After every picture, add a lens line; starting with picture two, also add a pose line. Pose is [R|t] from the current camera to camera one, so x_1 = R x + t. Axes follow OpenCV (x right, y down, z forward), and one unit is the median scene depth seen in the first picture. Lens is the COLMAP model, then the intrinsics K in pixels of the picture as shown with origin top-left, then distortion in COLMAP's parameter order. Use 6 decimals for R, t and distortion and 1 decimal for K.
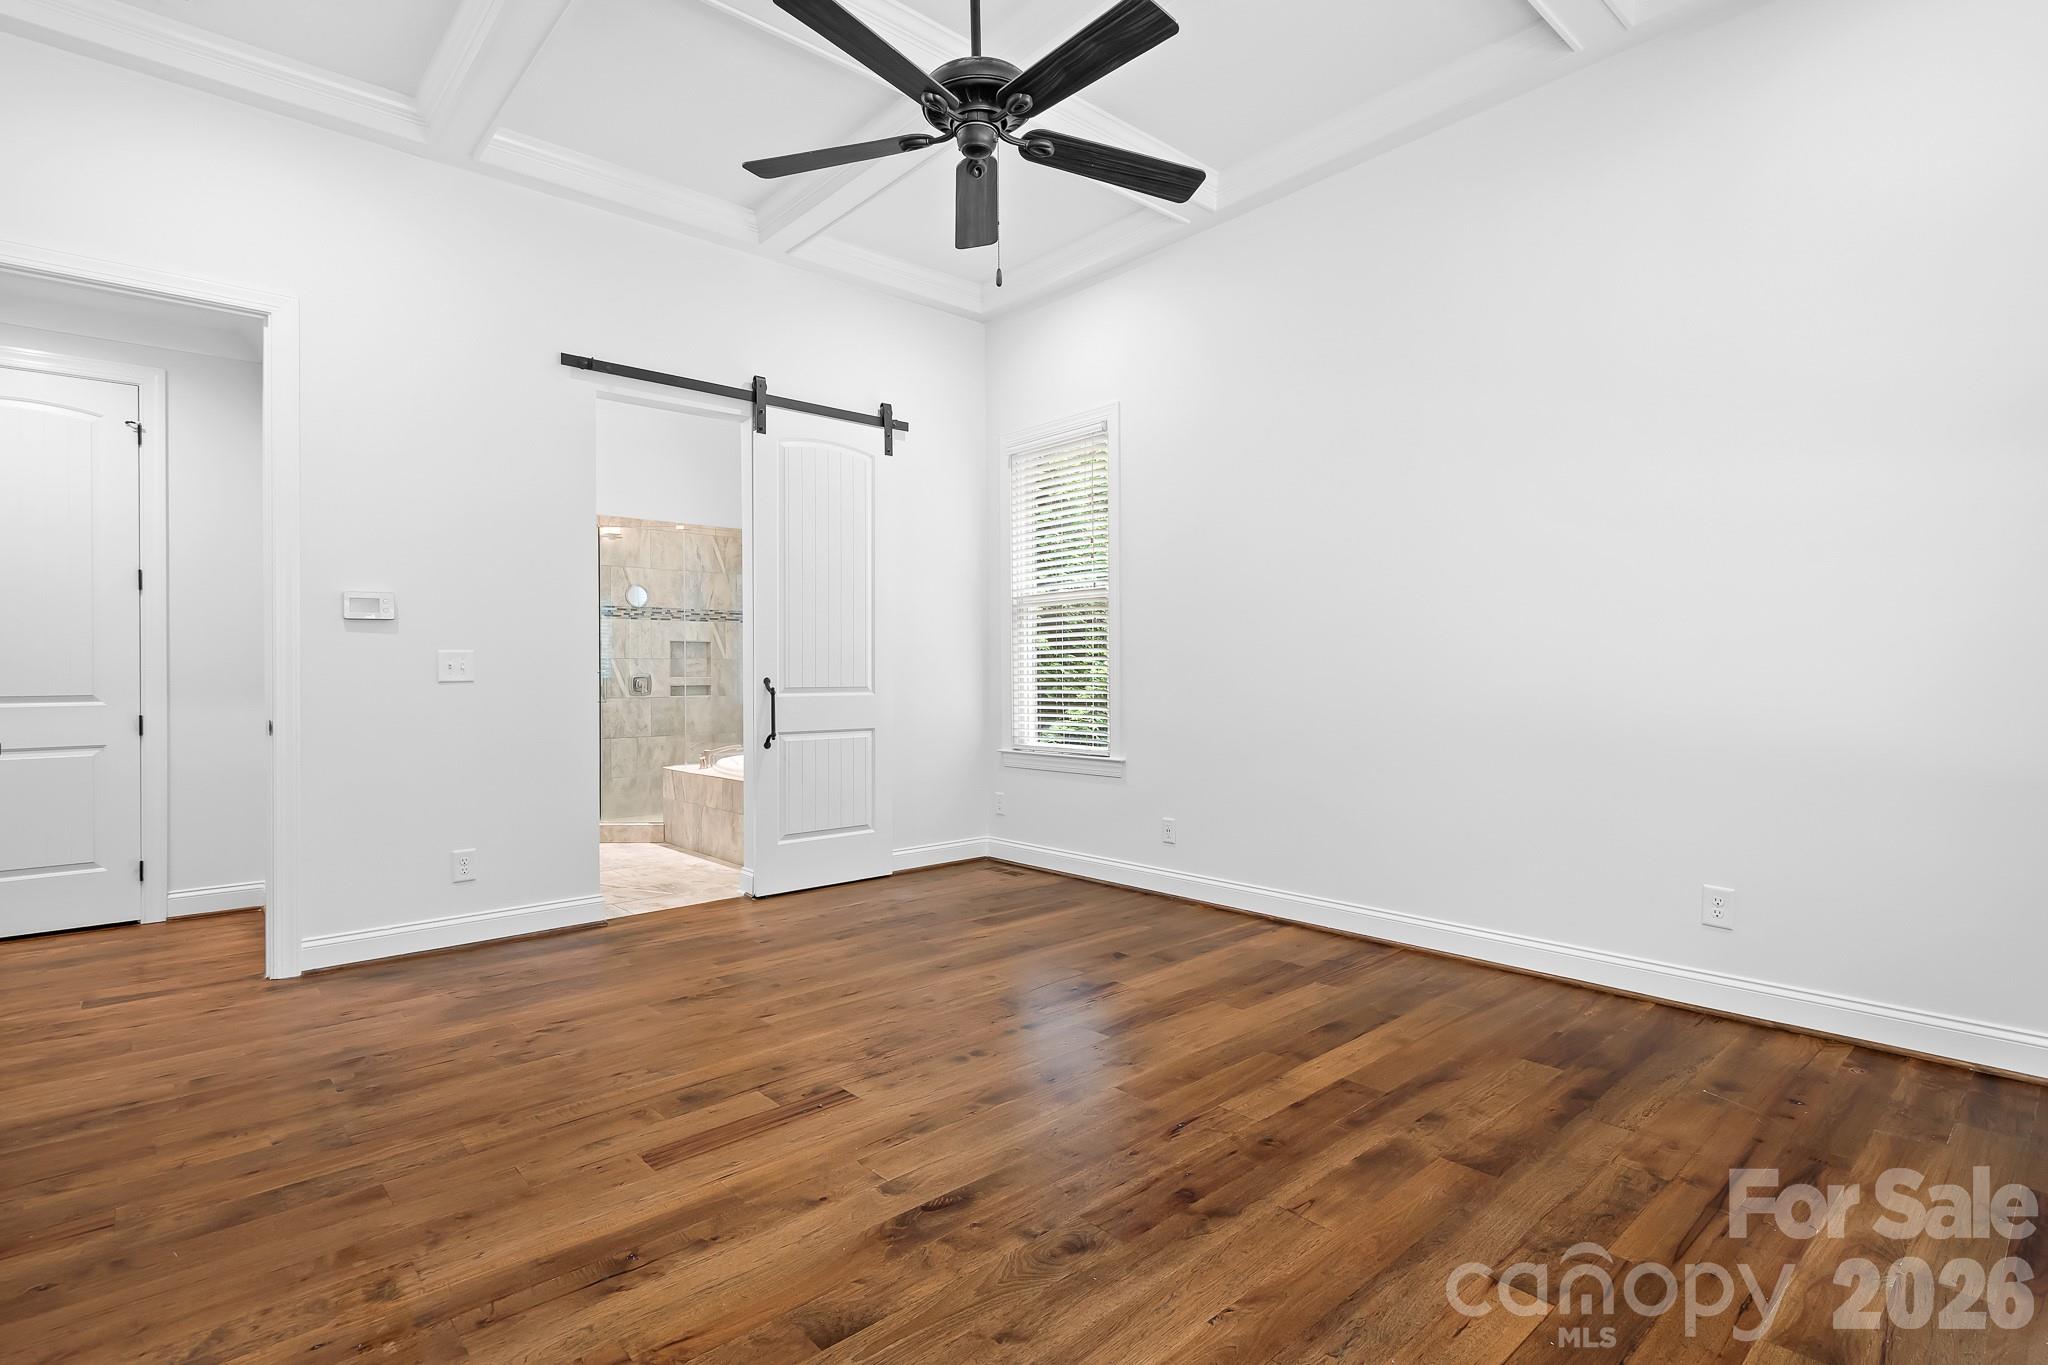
lens RADIAL K [[967.2, 0, 1010.4], [0, 967.2, 675.3], [0, 0, 1]] dist [0.004657, 0.000102]
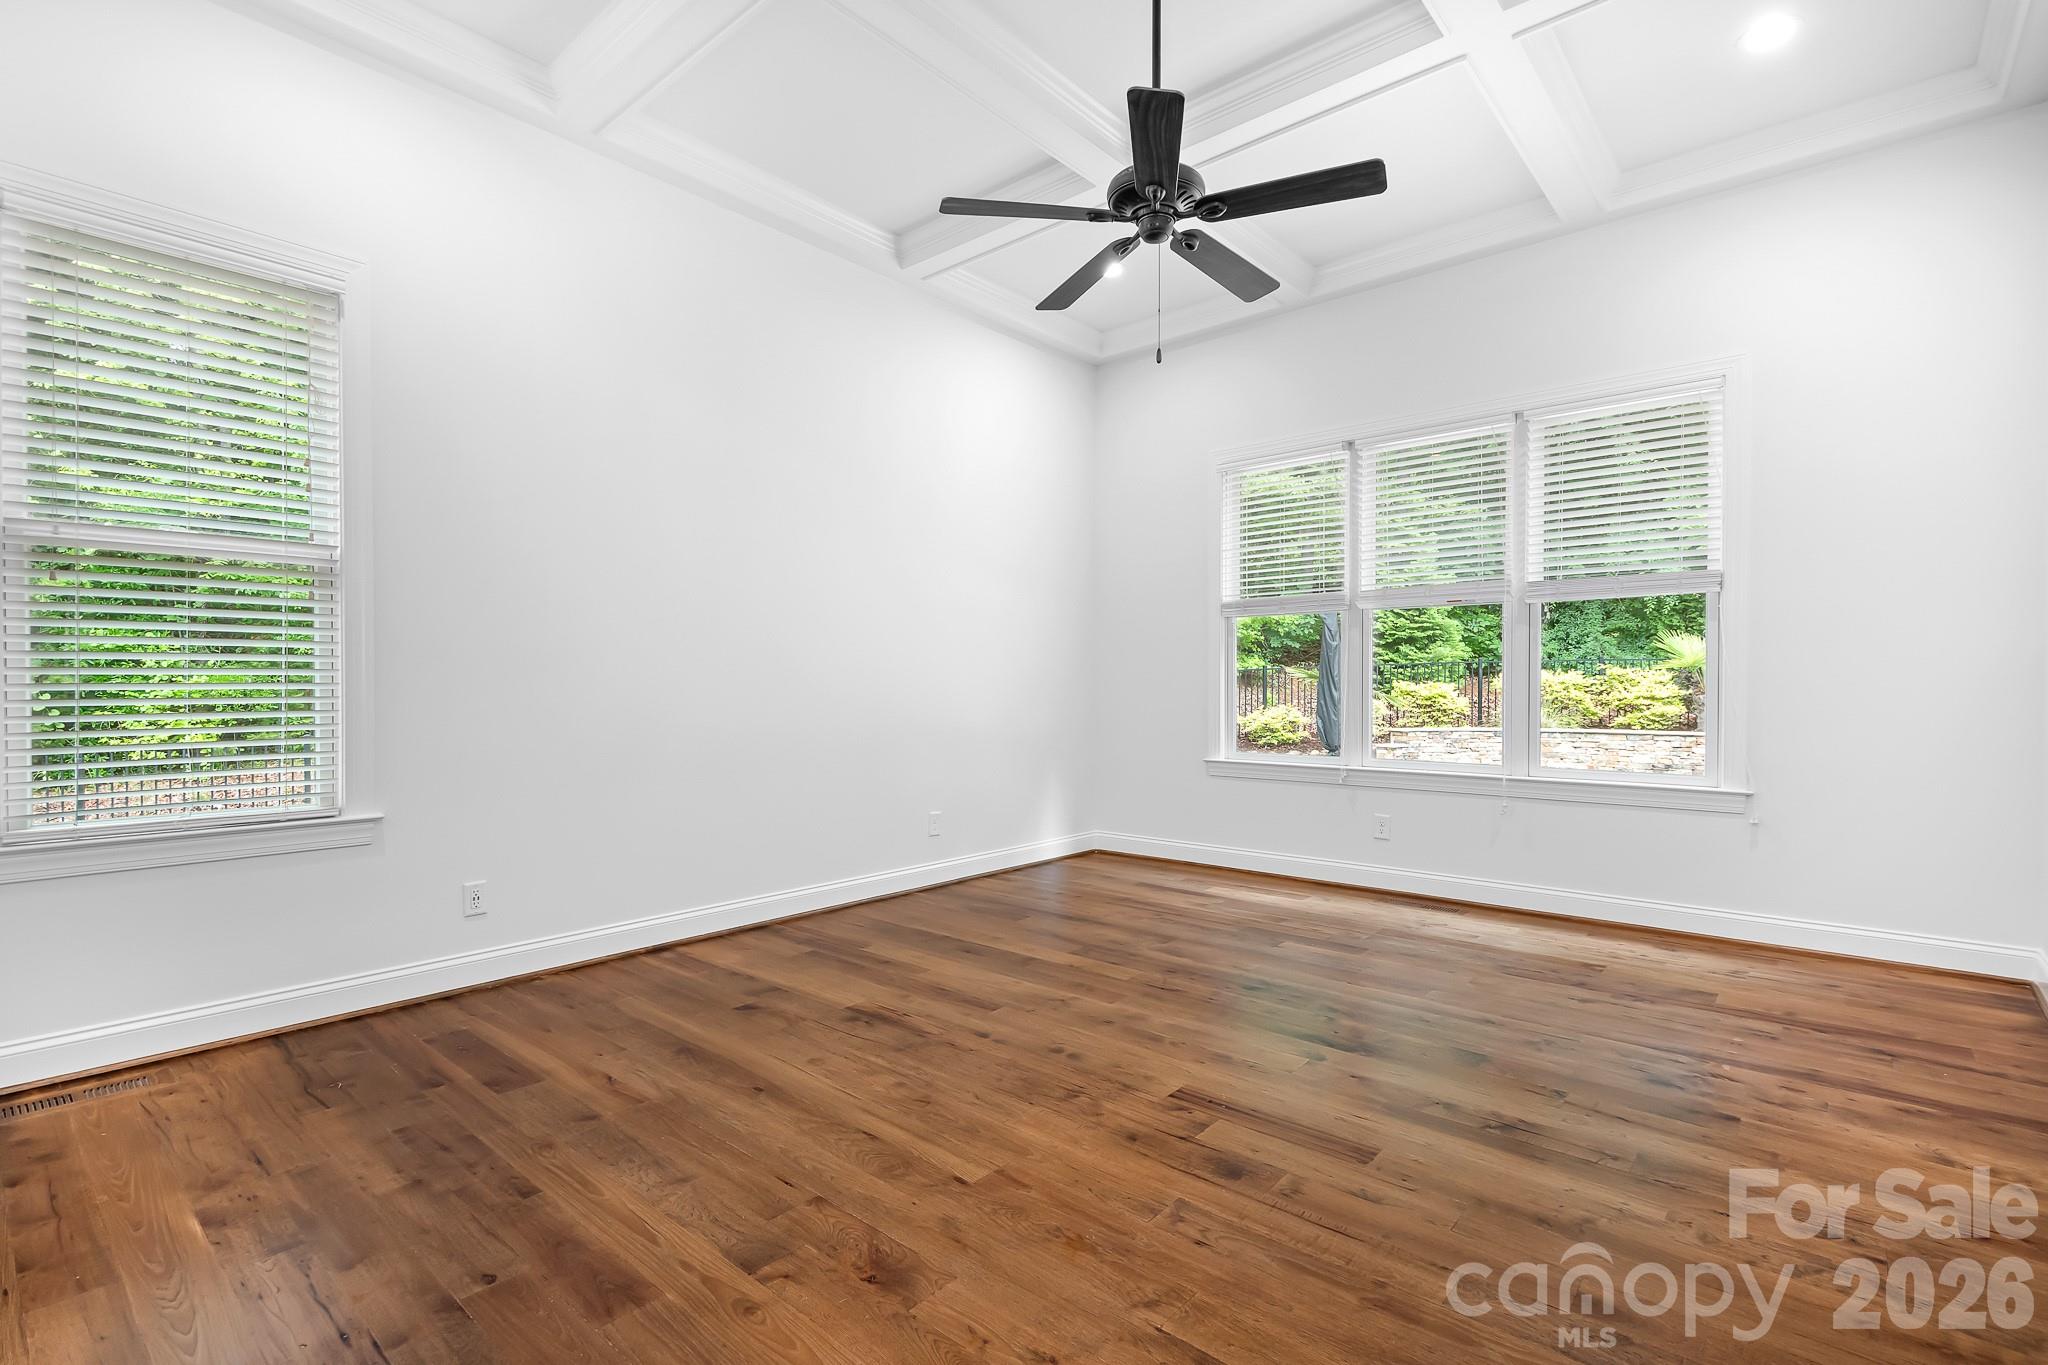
lens RADIAL K [[967.2, 0, 1014.5], [0, 967.2, 680.7], [0, 0, 1]] dist [0.004657, 0.000102]
pose [[-0.124878, 0.008544, 0.992135, -0.986512], [0.004824, 0.999956, -0.008004, 0.007143], [-0.992160, 0.003786, -0.124914, 1.103533]]
